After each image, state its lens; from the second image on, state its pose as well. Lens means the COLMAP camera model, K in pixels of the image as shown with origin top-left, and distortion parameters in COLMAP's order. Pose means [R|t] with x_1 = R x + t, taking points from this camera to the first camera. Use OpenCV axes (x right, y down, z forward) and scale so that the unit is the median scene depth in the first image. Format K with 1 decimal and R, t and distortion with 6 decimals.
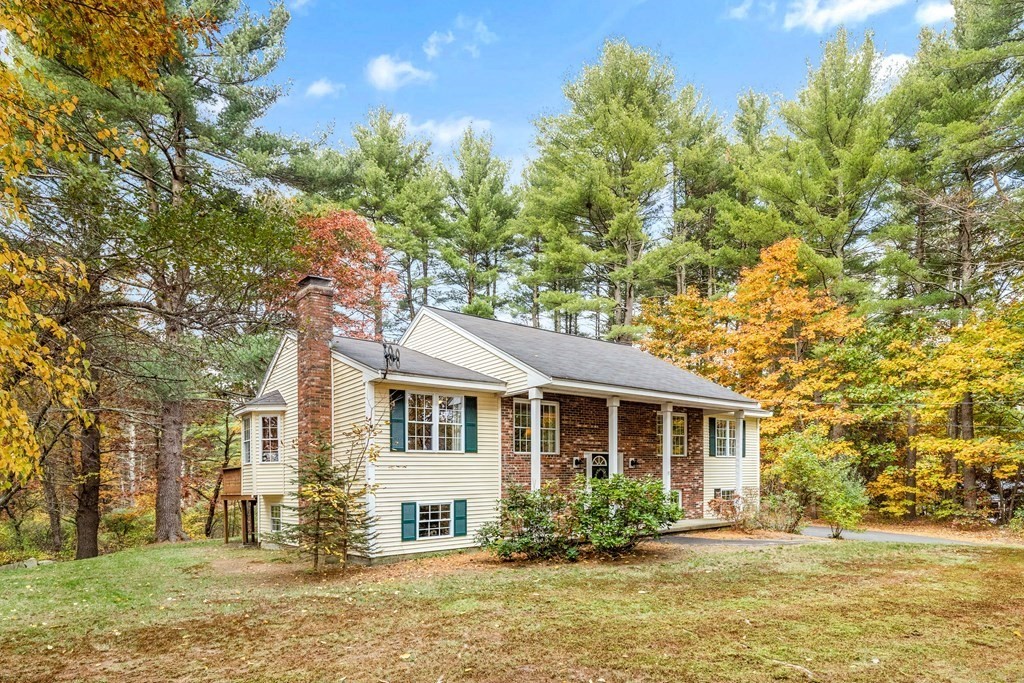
lens RADIAL K [[610.7, 0, 512.0], [0, 610.7, 341.5], [0, 0, 1]] dist [0.004143, 0.000513]
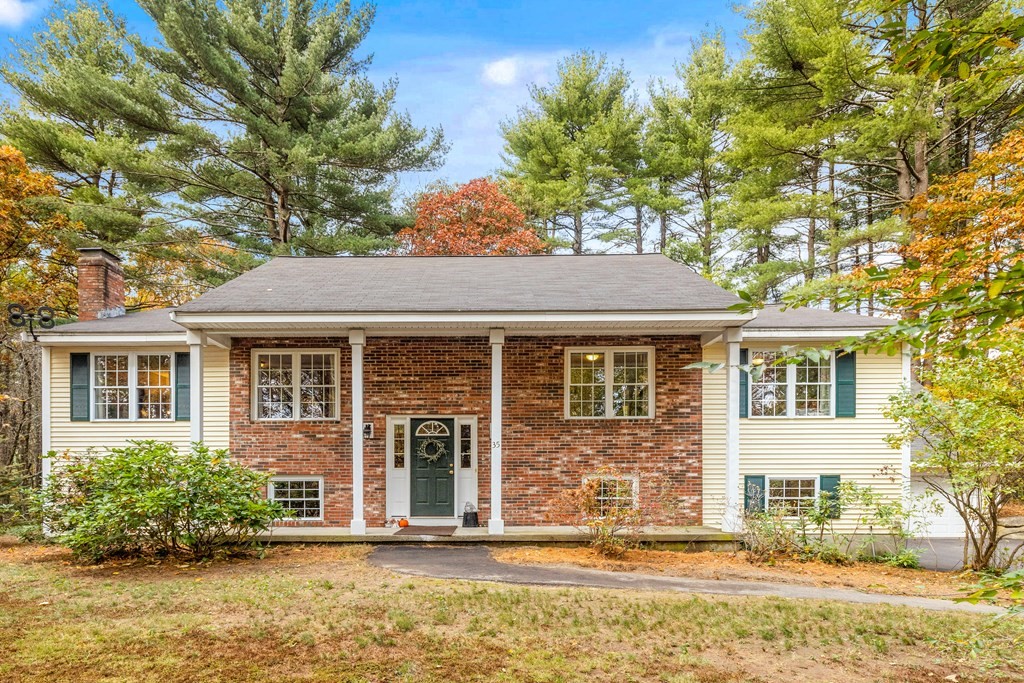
lens RADIAL K [[610.7, 0, 512.0], [0, 610.7, 341.5], [0, 0, 1]] dist [0.004143, 0.000513]
pose [[0.752844, -0.101934, -0.650258, 0.419008], [0.134680, 0.990889, 0.000597, 0.071157], [0.644272, -0.088026, 0.759713, 0.350978]]
